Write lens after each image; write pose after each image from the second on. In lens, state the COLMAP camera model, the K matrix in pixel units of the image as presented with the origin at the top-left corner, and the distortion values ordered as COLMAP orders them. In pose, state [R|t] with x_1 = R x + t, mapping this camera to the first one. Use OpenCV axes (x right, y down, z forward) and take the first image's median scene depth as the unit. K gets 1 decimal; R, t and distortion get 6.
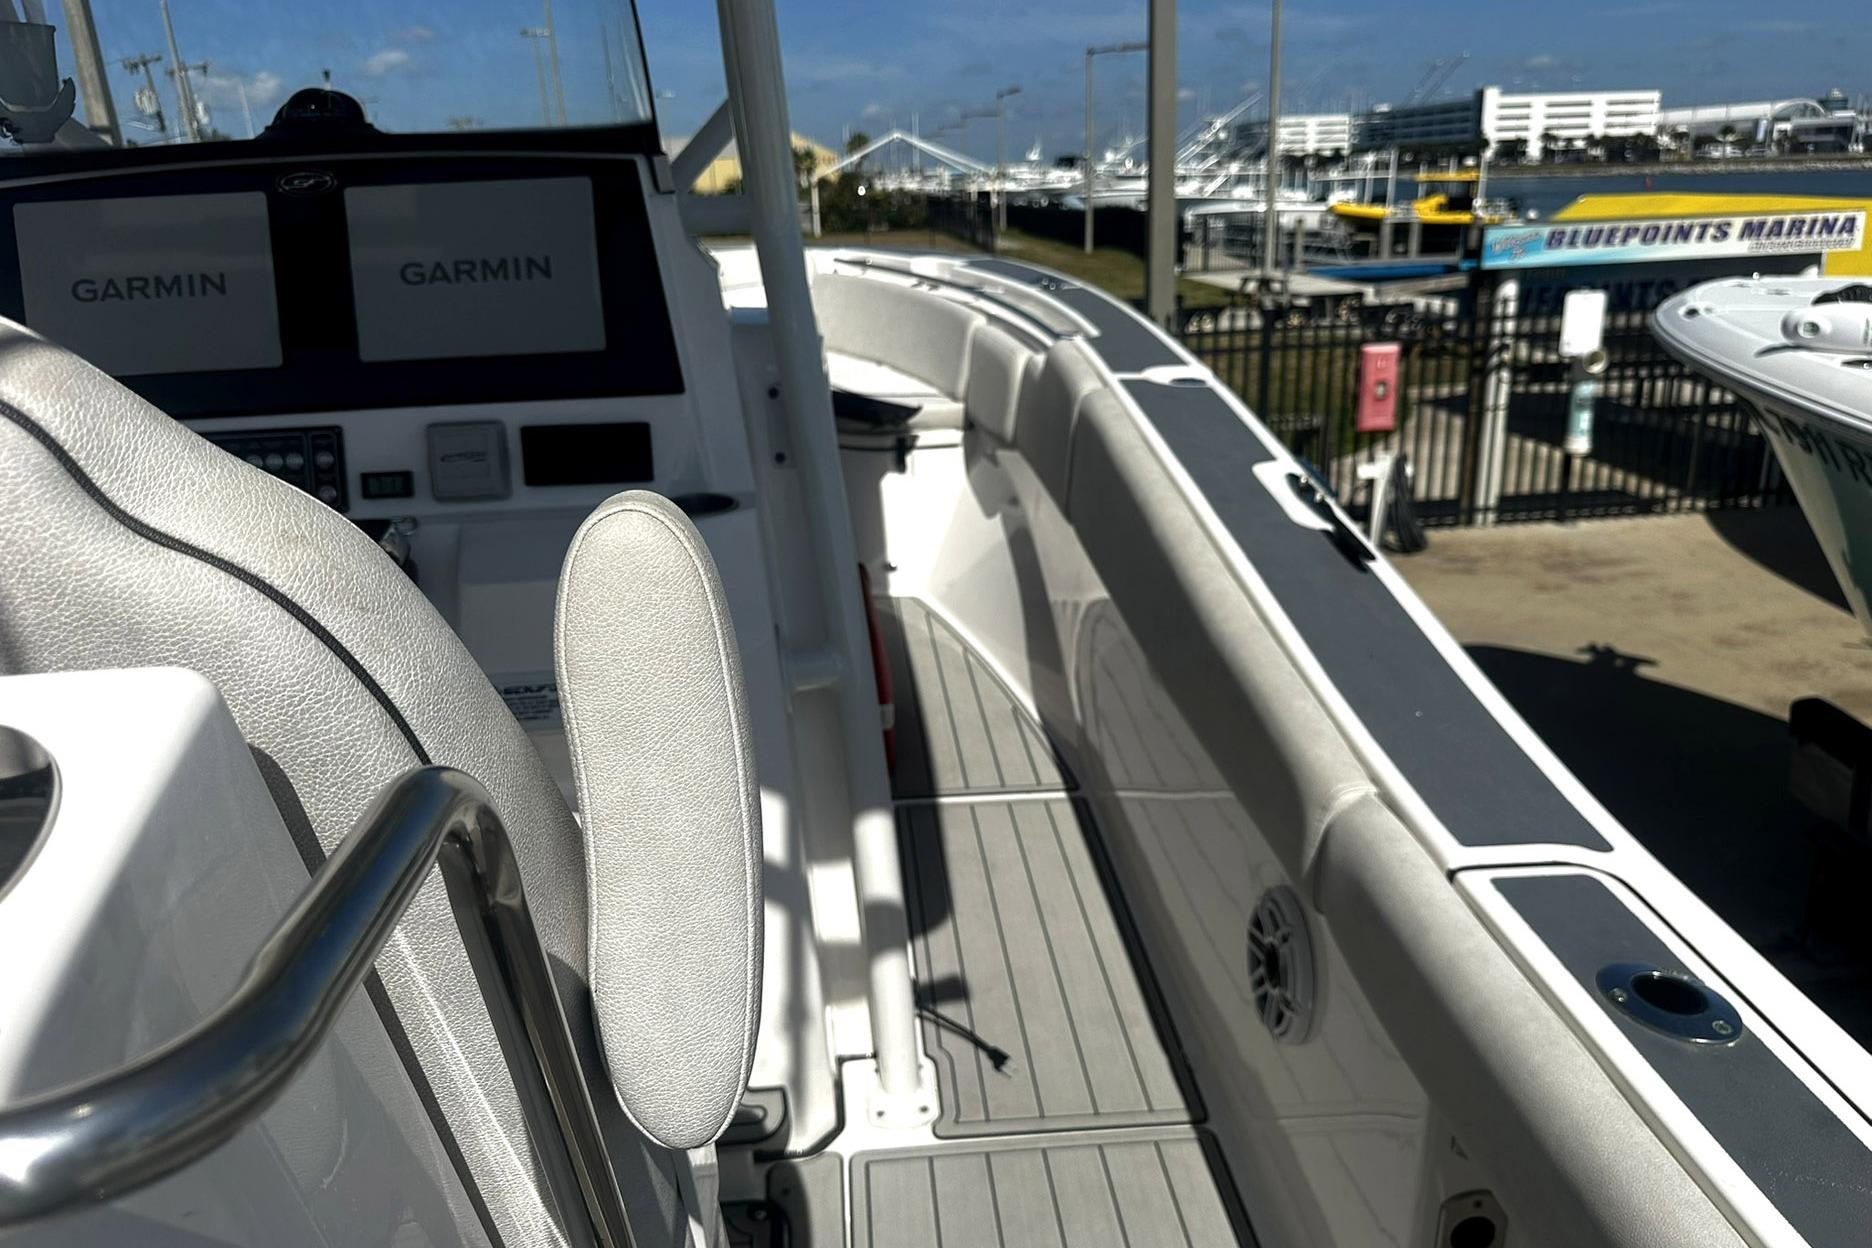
lens RADIAL K [[1329.4, 0, 939.2], [0, 1329.4, 636.7], [0, 0, 1]] dist [0.062184, -0.102656]
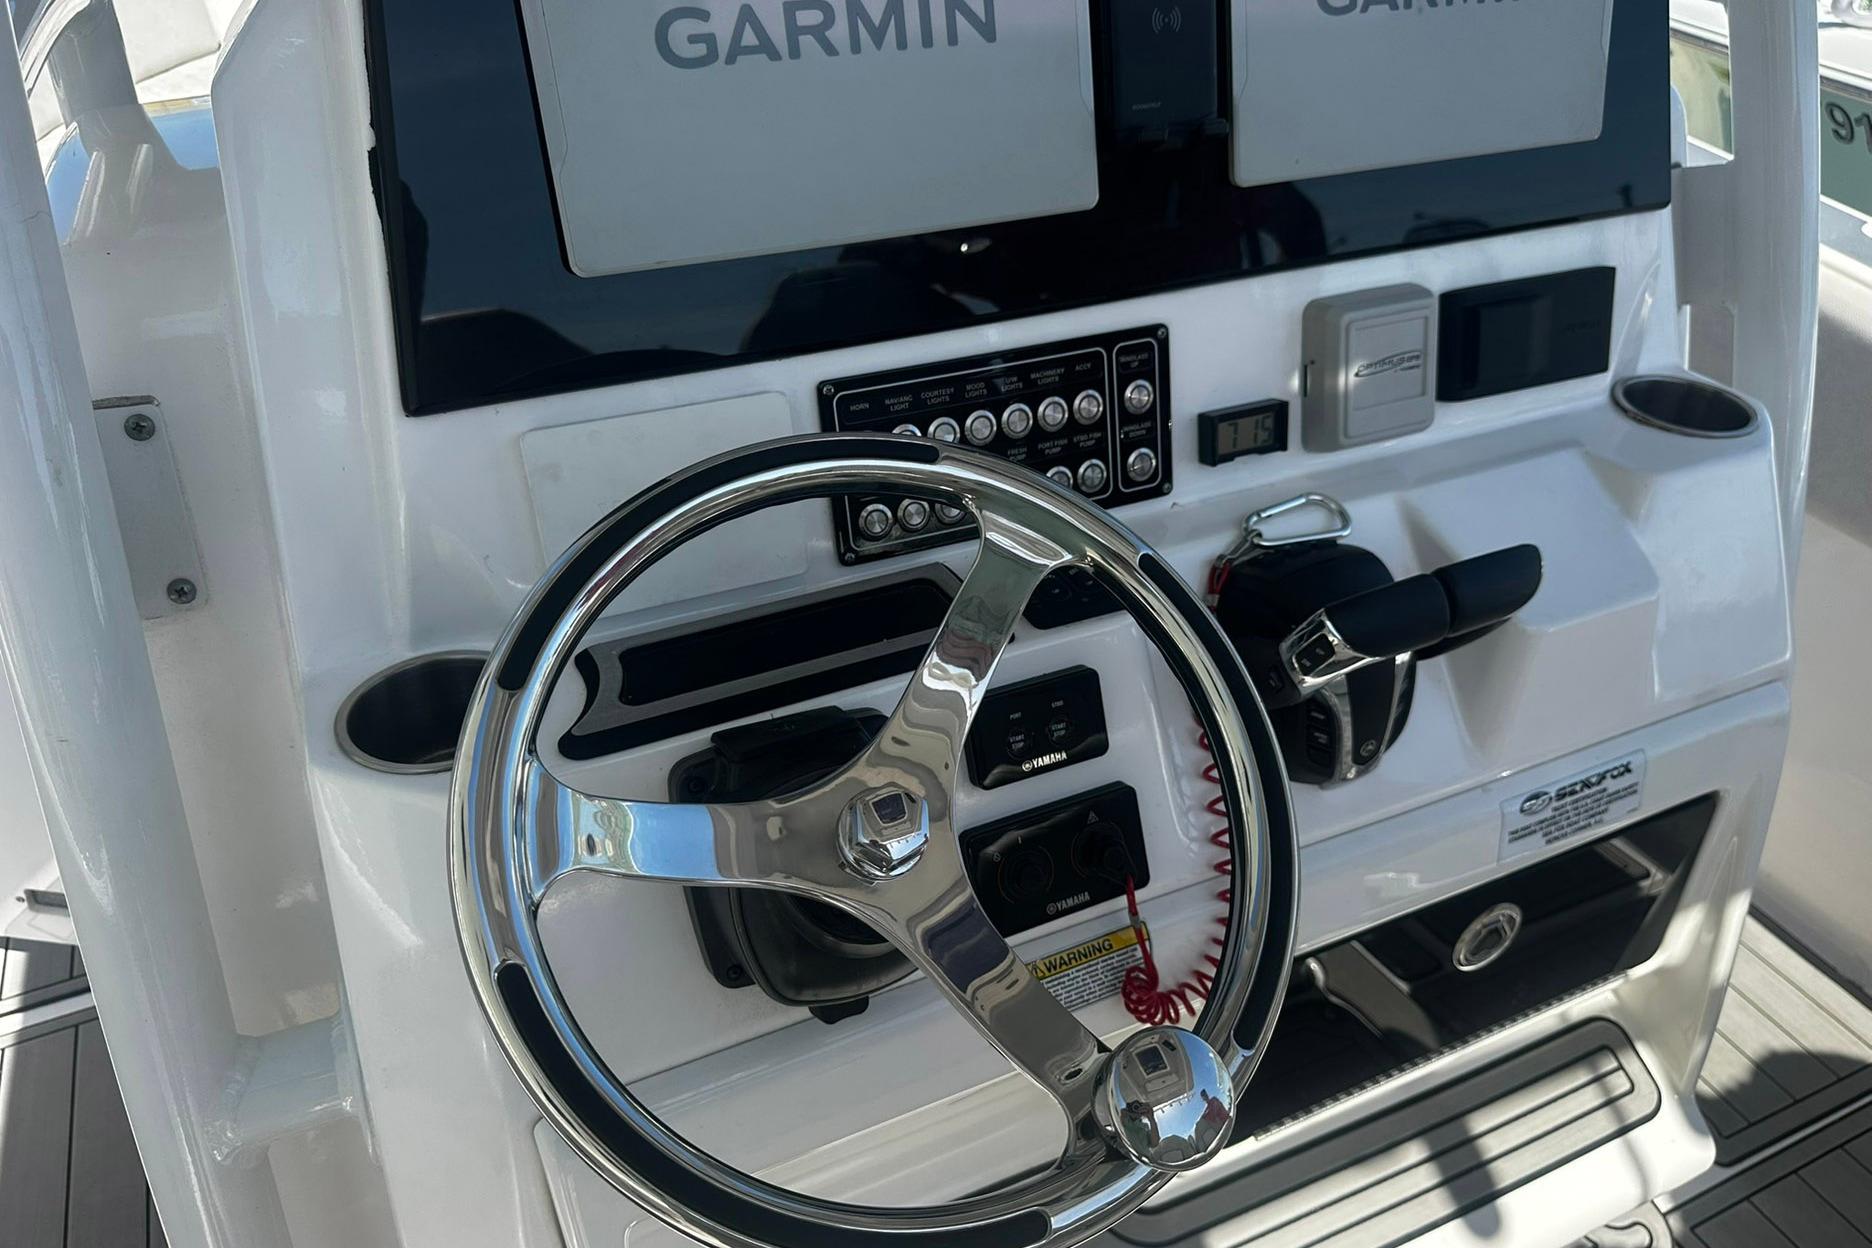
lens RADIAL K [[1296.1, 0, 963.7], [0, 1296.1, 623.1], [0, 0, 1]] dist [0.027283, -0.006669]
pose [[0.937482, -0.151896, 0.313137, -0.492031], [0.074612, 0.966529, 0.245467, -0.125147], [-0.339941, -0.206757, 0.917437, 0.405930]]
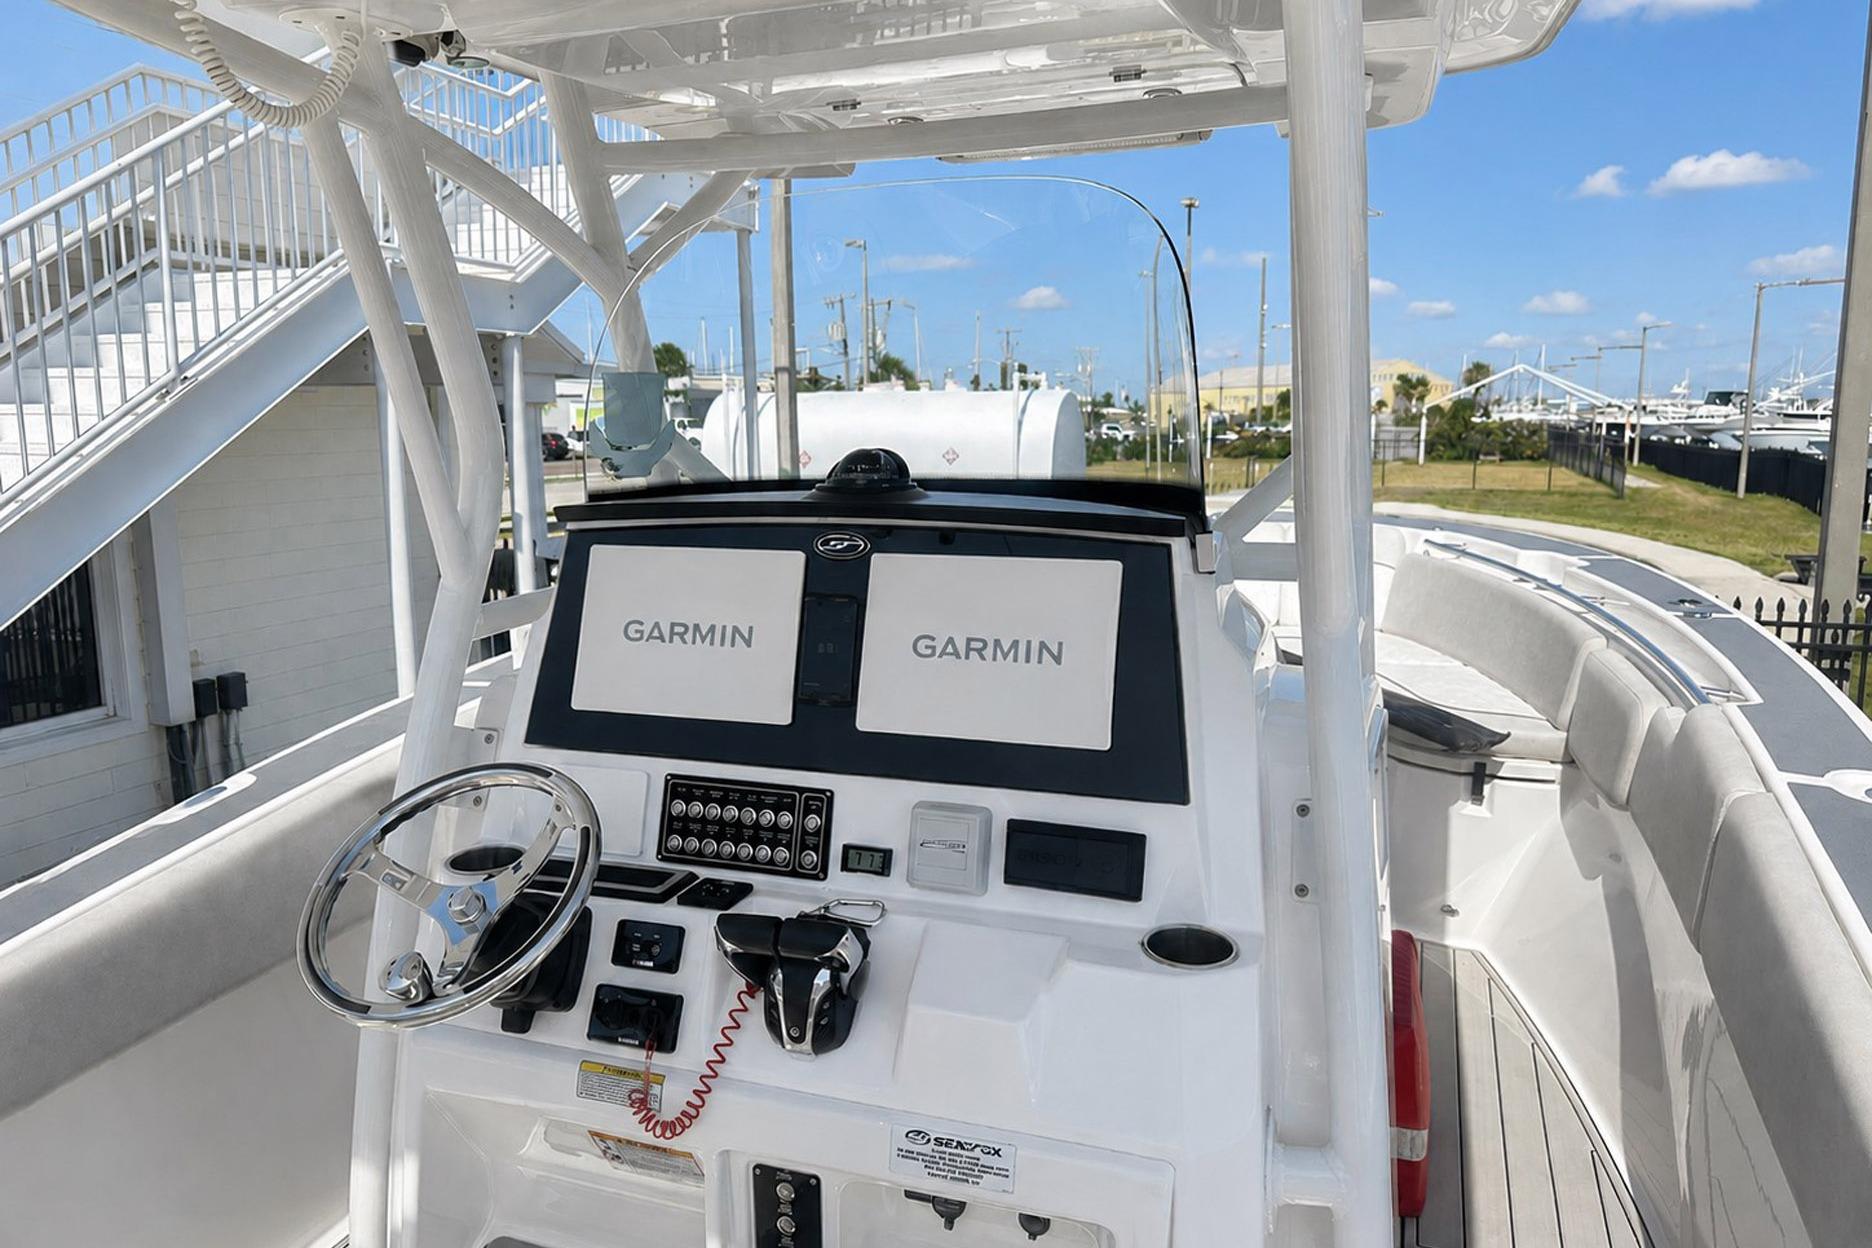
lens RADIAL K [[1296.1, 0, 963.7], [0, 1296.1, 623.1], [0, 0, 1]] dist [0.027283, -0.006669]
pose [[0.909853, 0.099448, -0.402837, -0.002370], [-0.157761, 0.980854, -0.114179, -0.131894], [0.383770, 0.167438, 0.908122, 0.129172]]
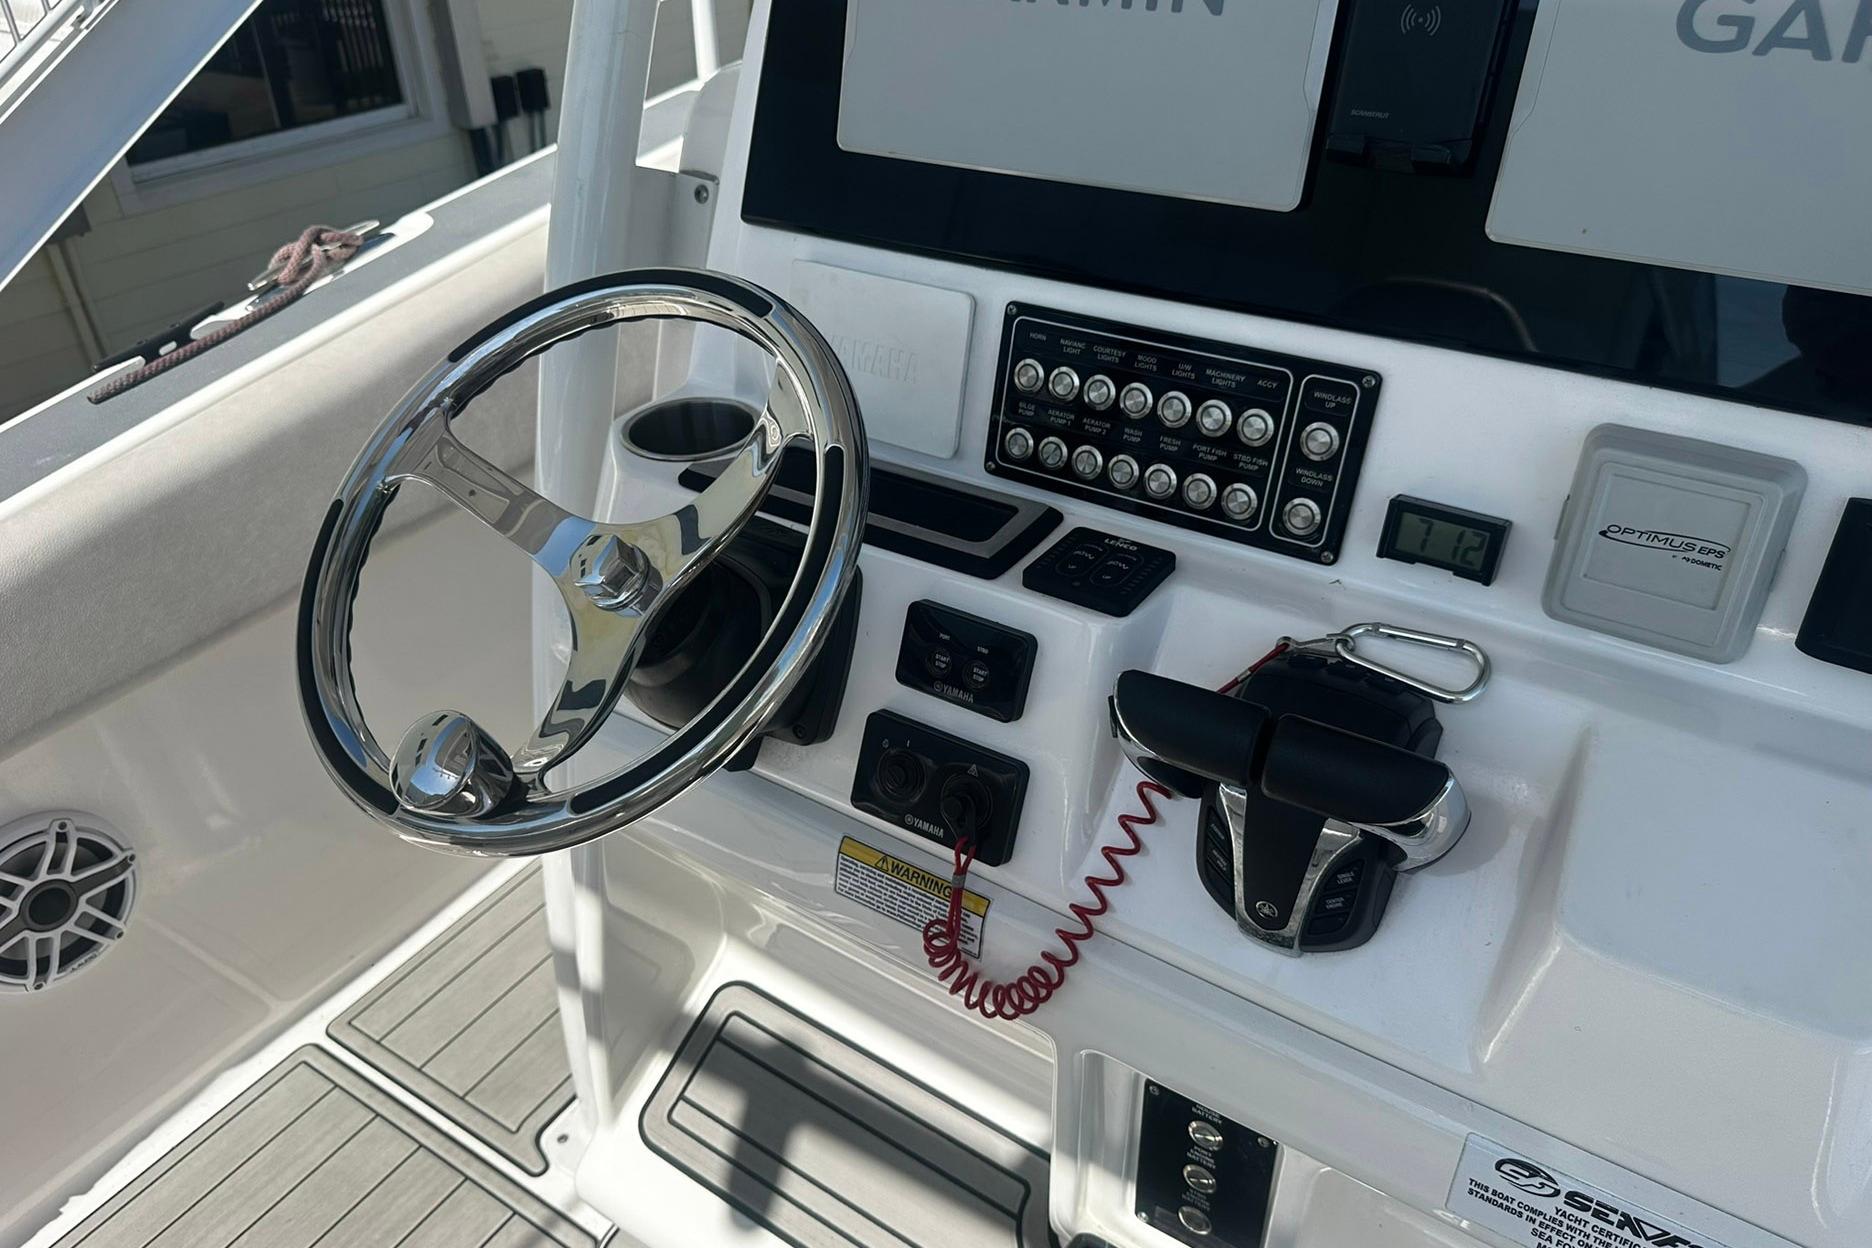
lens RADIAL K [[1329.4, 0, 939.2], [0, 1329.4, 636.7], [0, 0, 1]] dist [0.062184, -0.102656]
pose [[0.778465, 0.360259, -0.514010, -0.222474], [-0.199814, 0.918524, 0.341156, -0.141932], [0.595035, -0.162872, 0.787024, 0.413554]]
